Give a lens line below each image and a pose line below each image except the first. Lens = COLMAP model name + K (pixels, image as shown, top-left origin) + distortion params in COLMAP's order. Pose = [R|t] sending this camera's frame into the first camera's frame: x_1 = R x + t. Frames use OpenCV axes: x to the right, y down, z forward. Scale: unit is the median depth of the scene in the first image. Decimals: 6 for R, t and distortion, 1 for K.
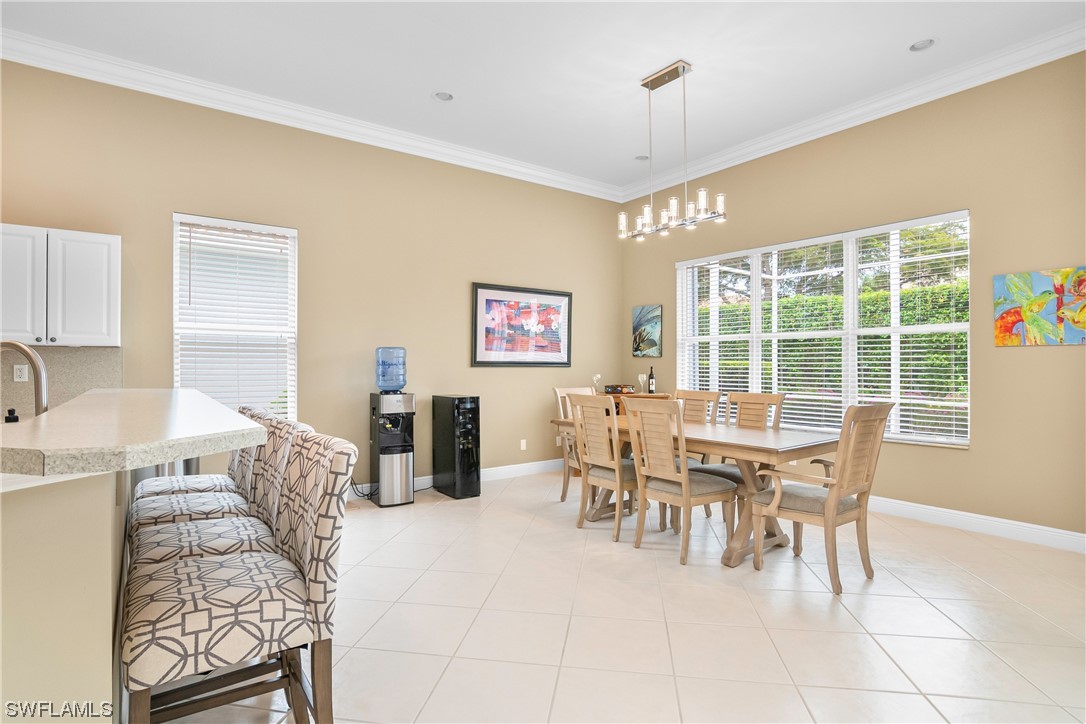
lens RADIAL K [[537.3, 0, 543.0], [0, 537.3, 362.0], [0, 0, 1]] dist [-0.020716, 0.000593]
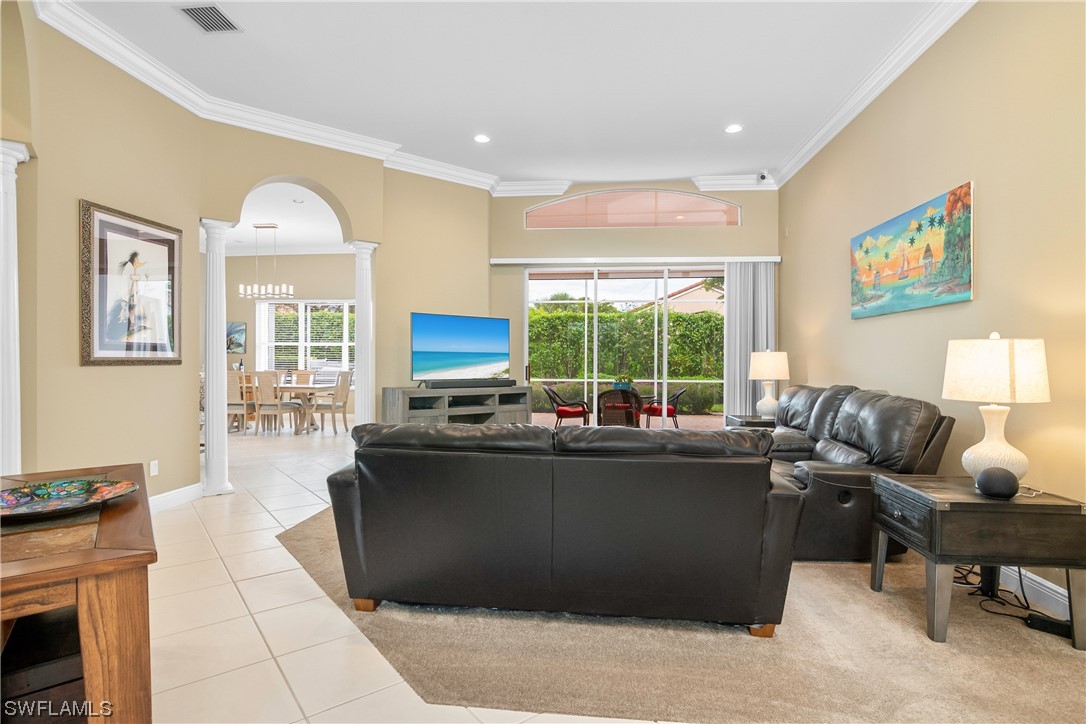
lens RADIAL K [[537.3, 0, 543.0], [0, 537.3, 362.0], [0, 0, 1]] dist [-0.020716, 0.000593]
pose [[0.671430, -0.001231, 0.741067, -0.449327], [-0.009524, 0.999902, 0.010290, -0.008985], [-0.741007, -0.013967, 0.671353, -0.944694]]
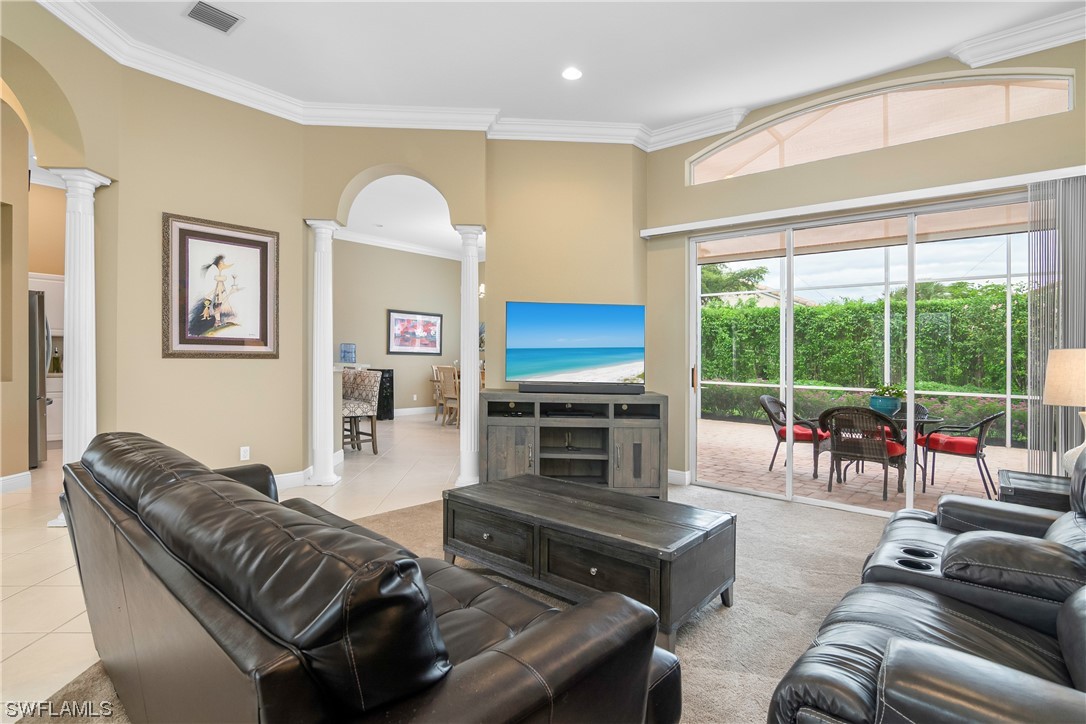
lens RADIAL K [[537.3, 0, 543.0], [0, 537.3, 362.0], [0, 0, 1]] dist [-0.020716, 0.000593]
pose [[0.975161, 0.014166, 0.221044, -0.015756], [-0.018681, 0.999657, 0.018348, -0.009831], [-0.220709, -0.022022, 0.975091, -0.937909]]
